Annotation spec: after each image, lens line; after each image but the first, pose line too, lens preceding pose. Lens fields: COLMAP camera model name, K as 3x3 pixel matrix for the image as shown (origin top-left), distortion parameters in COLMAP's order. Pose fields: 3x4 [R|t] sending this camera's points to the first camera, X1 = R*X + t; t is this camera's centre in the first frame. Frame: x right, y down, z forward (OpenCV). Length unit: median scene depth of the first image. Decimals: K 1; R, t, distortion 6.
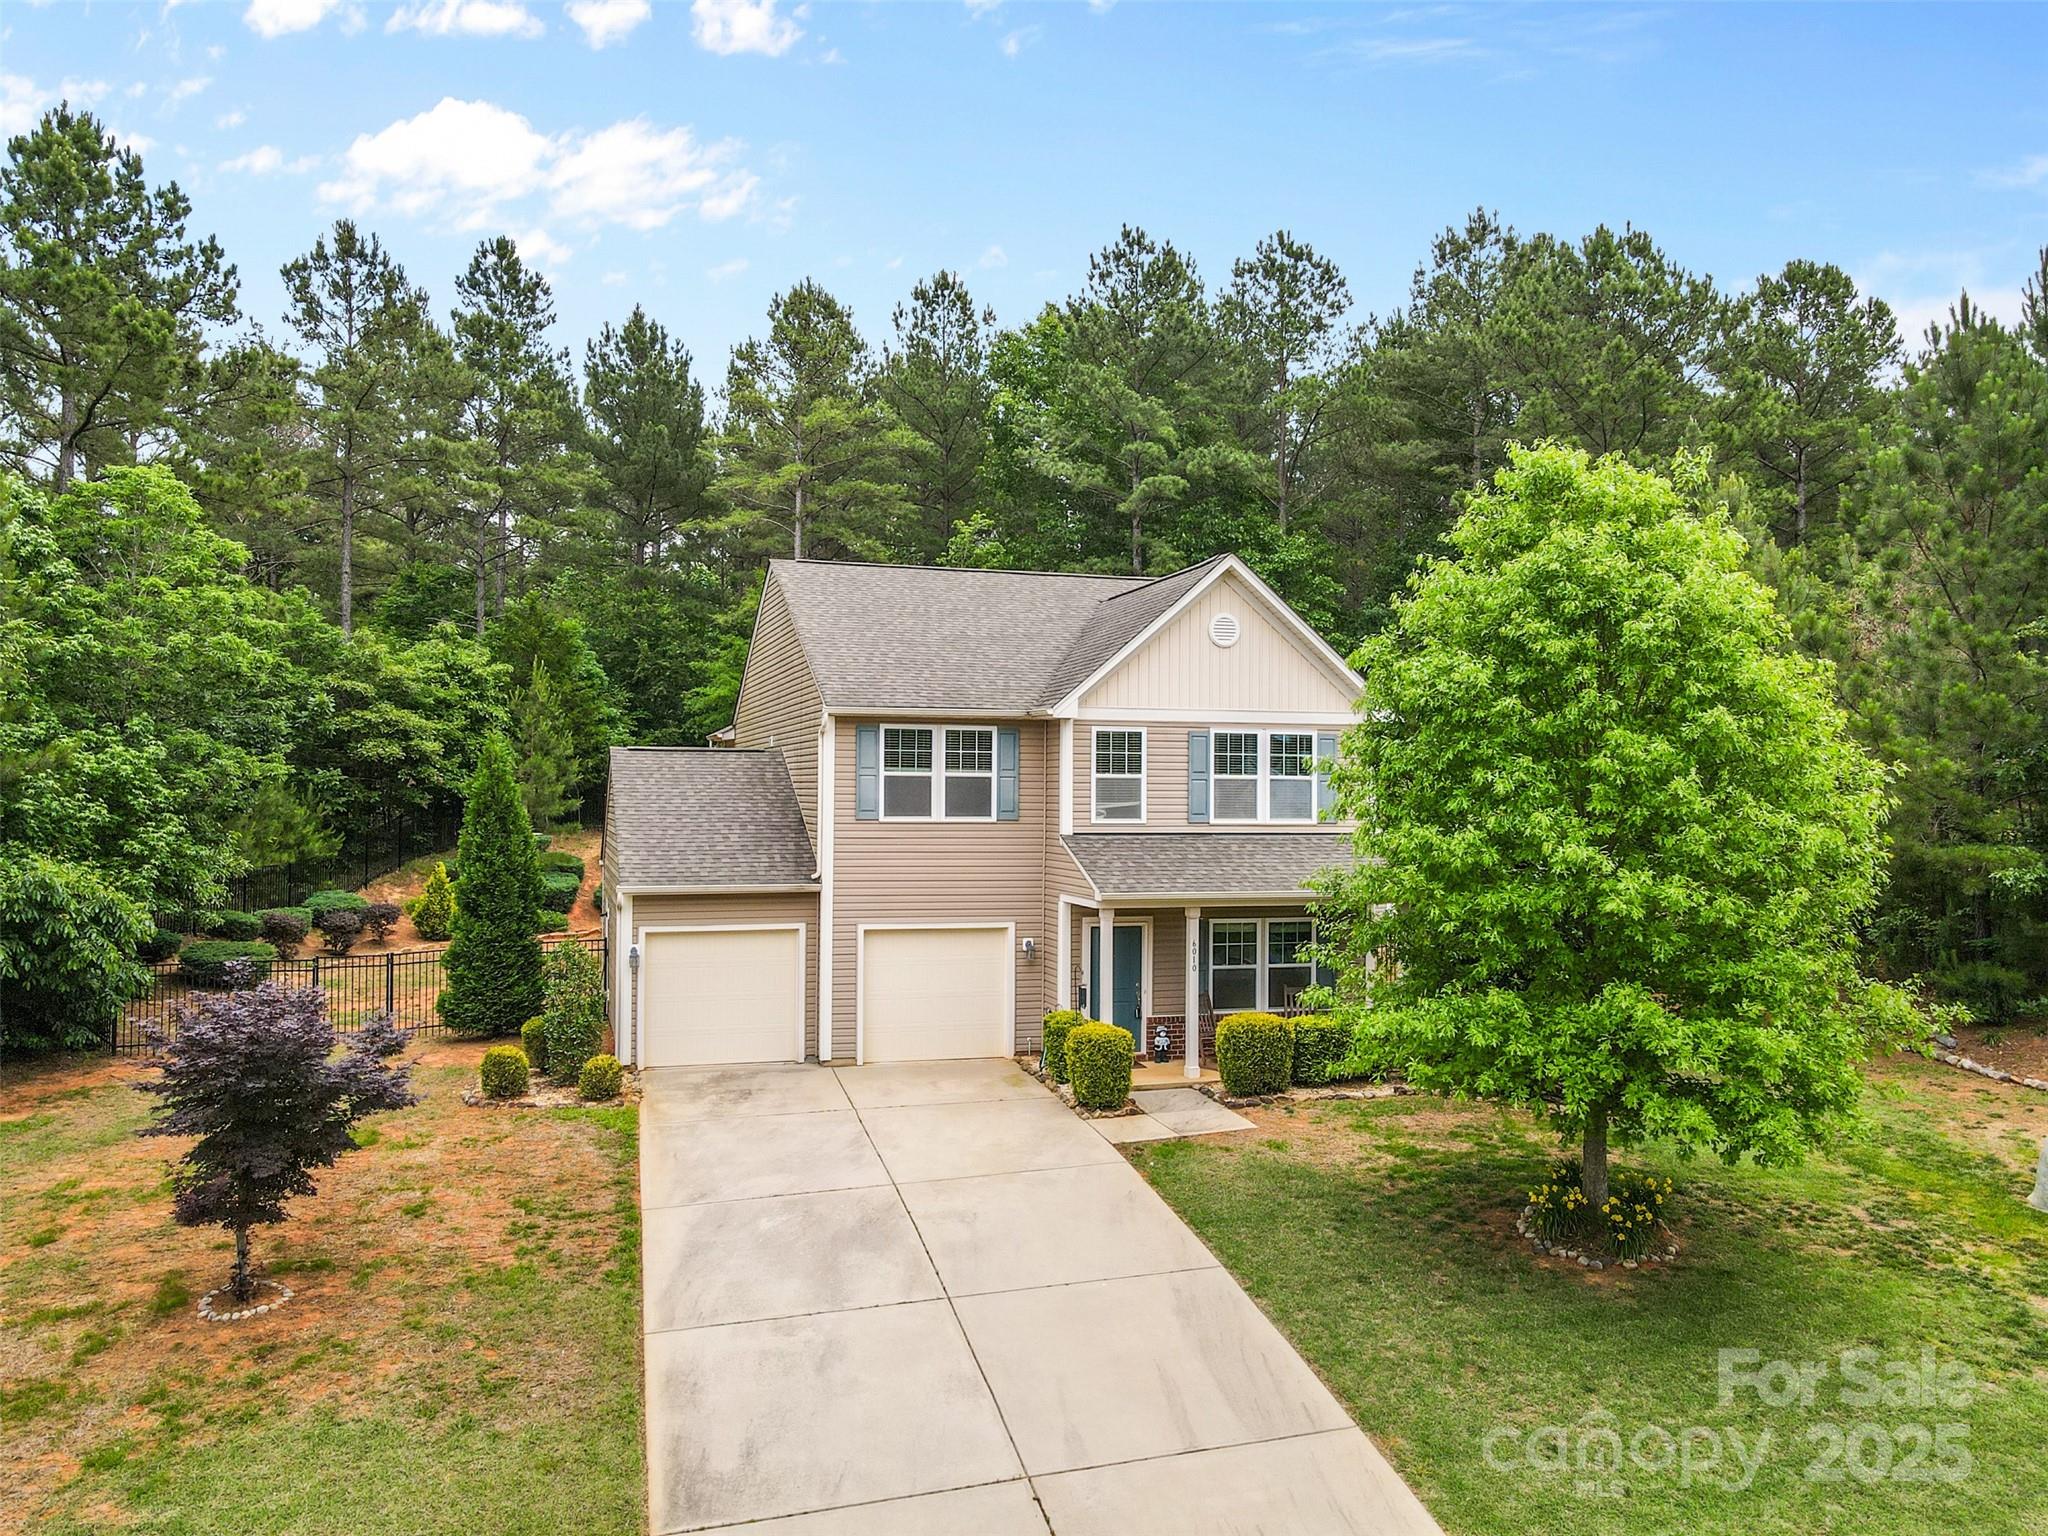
lens RADIAL K [[1502.2, 0, 999.3], [0, 1502.2, 762.2], [0, 0, 1]] dist [0.022716, -0.004721]
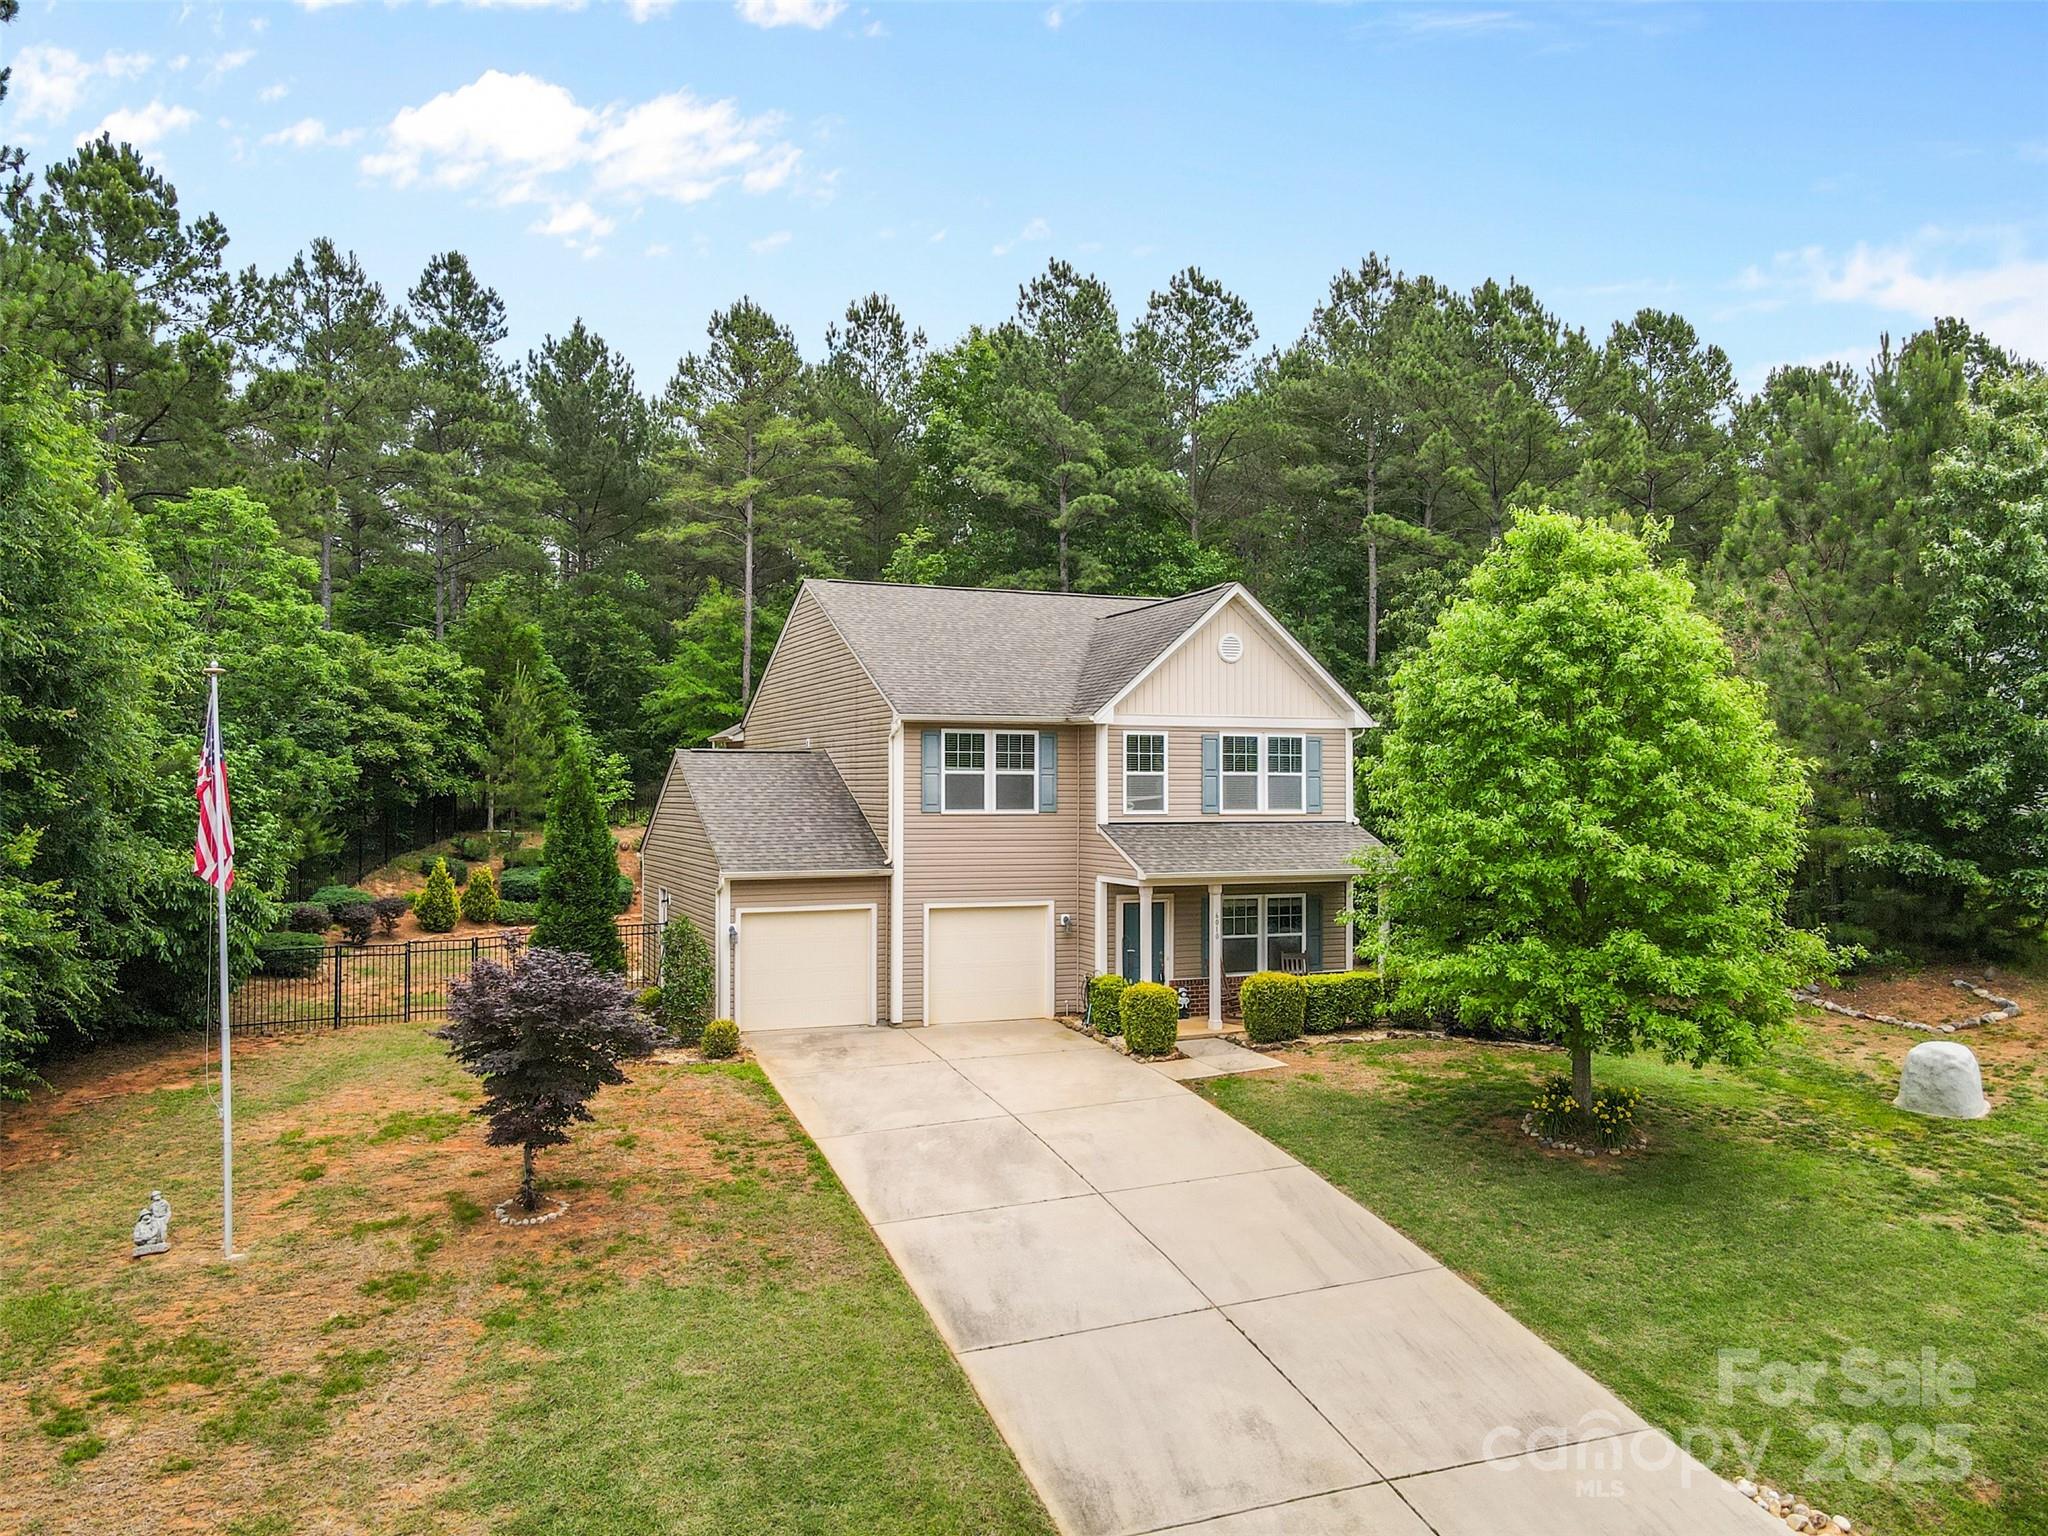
lens RADIAL K [[1502.2, 0, 999.3], [0, 1502.2, 762.2], [0, 0, 1]] dist [0.022716, -0.004721]
pose [[0.994684, -0.003464, 0.102914, -0.154522], [0.003246, 0.999992, 0.002278, -0.002544], [-0.102921, -0.001932, 0.994688, -0.146297]]
